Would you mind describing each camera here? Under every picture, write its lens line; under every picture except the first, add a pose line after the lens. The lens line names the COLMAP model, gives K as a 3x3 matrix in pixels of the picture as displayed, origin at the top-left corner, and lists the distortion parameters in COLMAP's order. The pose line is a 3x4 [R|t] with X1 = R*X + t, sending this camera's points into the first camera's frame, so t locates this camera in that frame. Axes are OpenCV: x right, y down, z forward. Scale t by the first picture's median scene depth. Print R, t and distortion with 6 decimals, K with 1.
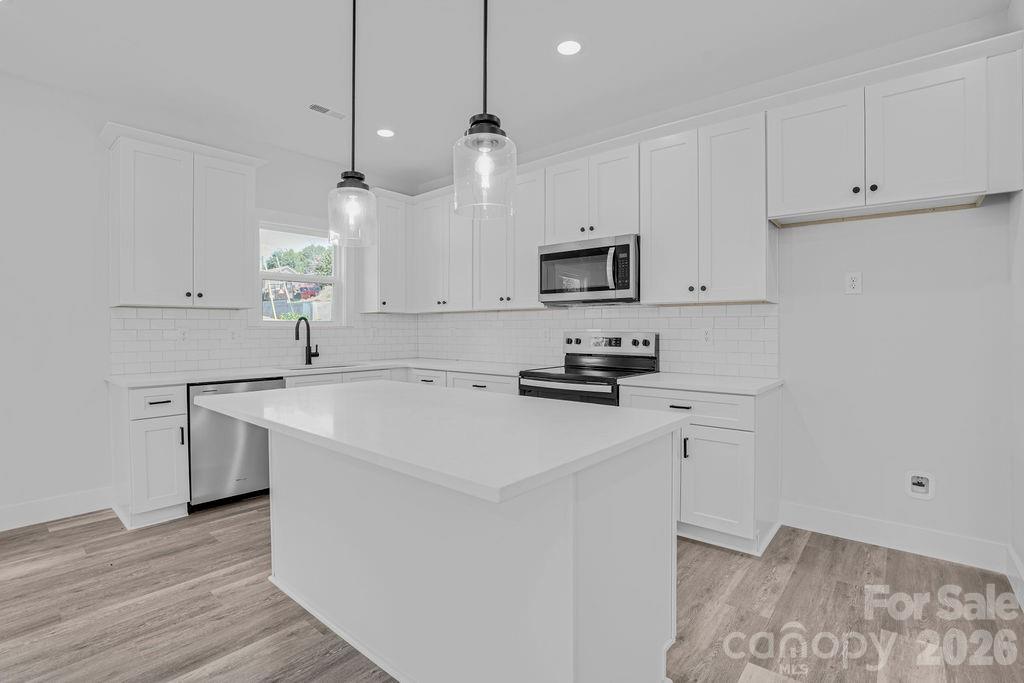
lens RADIAL K [[484.9, 0, 512.0], [0, 484.9, 341.5], [0, 0, 1]] dist [-0.021359, 0.000763]
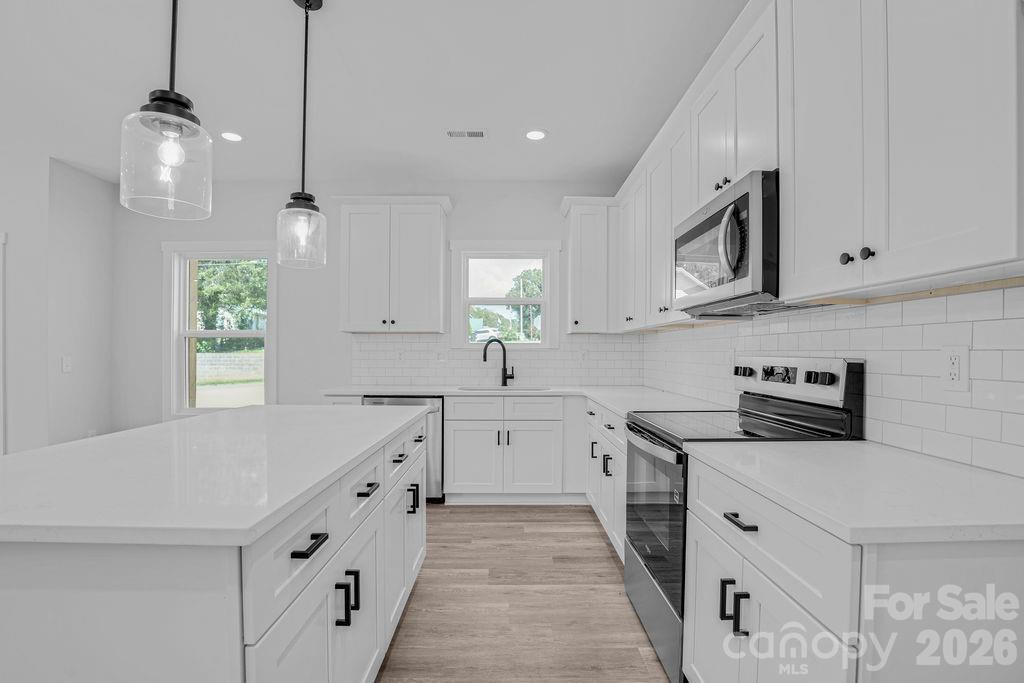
lens RADIAL K [[484.9, 0, 512.0], [0, 484.9, 341.5], [0, 0, 1]] dist [-0.021359, 0.000763]
pose [[0.648676, -0.013213, -0.760950, 0.455812], [-0.023979, 0.998998, -0.037788, -0.009546], [0.760687, 0.042759, 0.647709, 0.442426]]
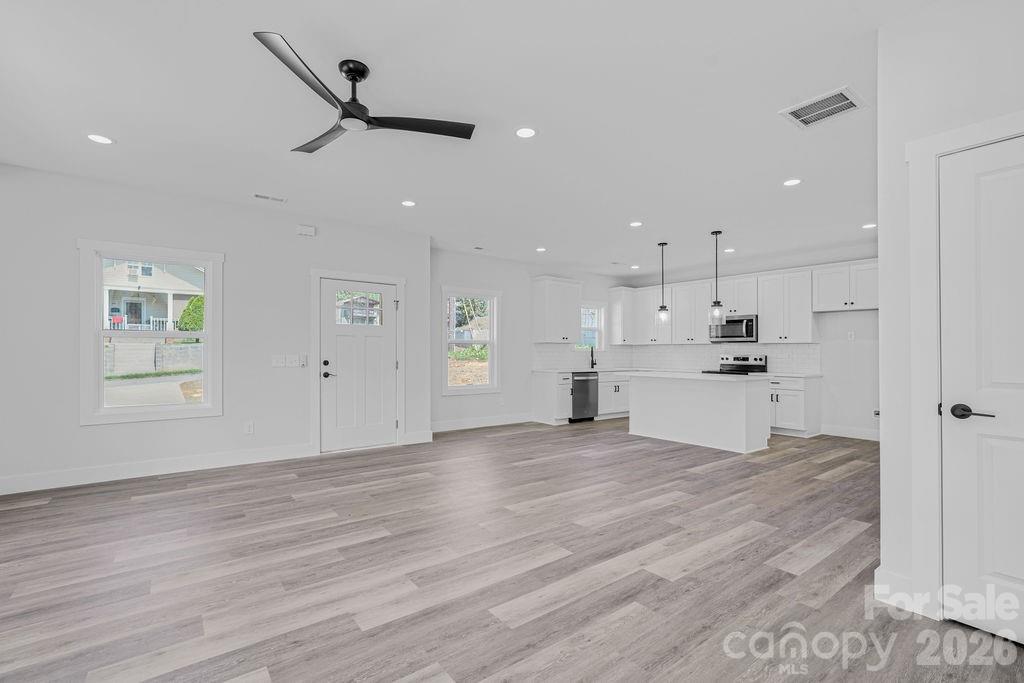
lens RADIAL K [[453.5, 0, 505.1], [0, 453.5, 343.8], [0, 0, 1]] dist [-0.022103, 0.000276]
pose [[0.972266, 0.003322, -0.233853, -0.422472], [-0.013583, 0.999013, -0.042281, 0.036866], [0.233482, 0.044285, 0.971352, -1.429926]]
